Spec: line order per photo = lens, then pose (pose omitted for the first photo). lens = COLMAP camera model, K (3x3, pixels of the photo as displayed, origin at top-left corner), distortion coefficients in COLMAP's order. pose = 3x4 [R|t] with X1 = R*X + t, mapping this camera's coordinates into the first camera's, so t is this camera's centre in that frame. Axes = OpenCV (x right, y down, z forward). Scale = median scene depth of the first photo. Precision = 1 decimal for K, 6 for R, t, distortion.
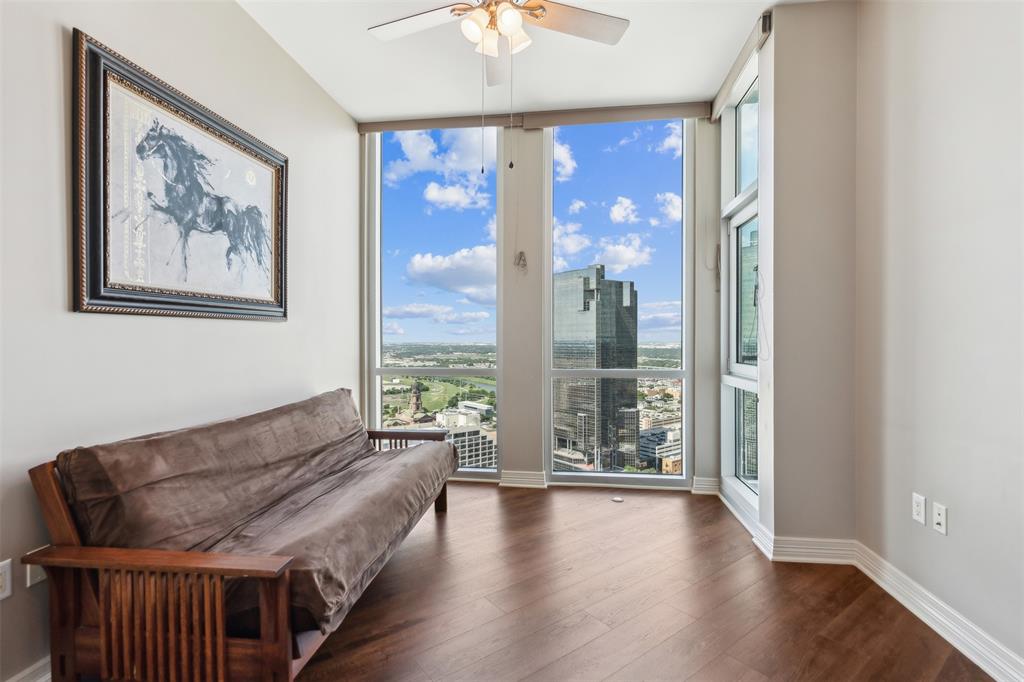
lens RADIAL K [[481.9, 0, 520.0], [0, 481.9, 343.6], [0, 0, 1]] dist [-0.002288, 0.001478]
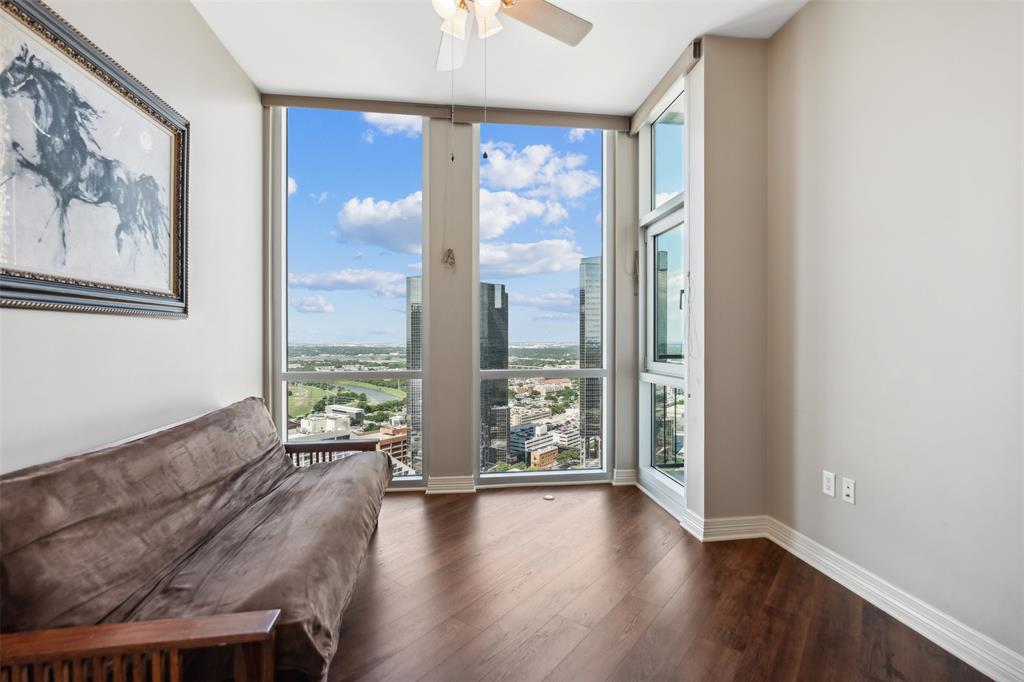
lens RADIAL K [[471.6, 0, 513.4], [0, 471.6, 343.7], [0, 0, 1]] dist [-0.000533, 0.000727]
pose [[0.965706, -0.004135, 0.259604, -0.170922], [0.004550, 0.999989, -0.000996, 0.000331], [-0.259597, 0.002143, 0.965715, 0.077934]]
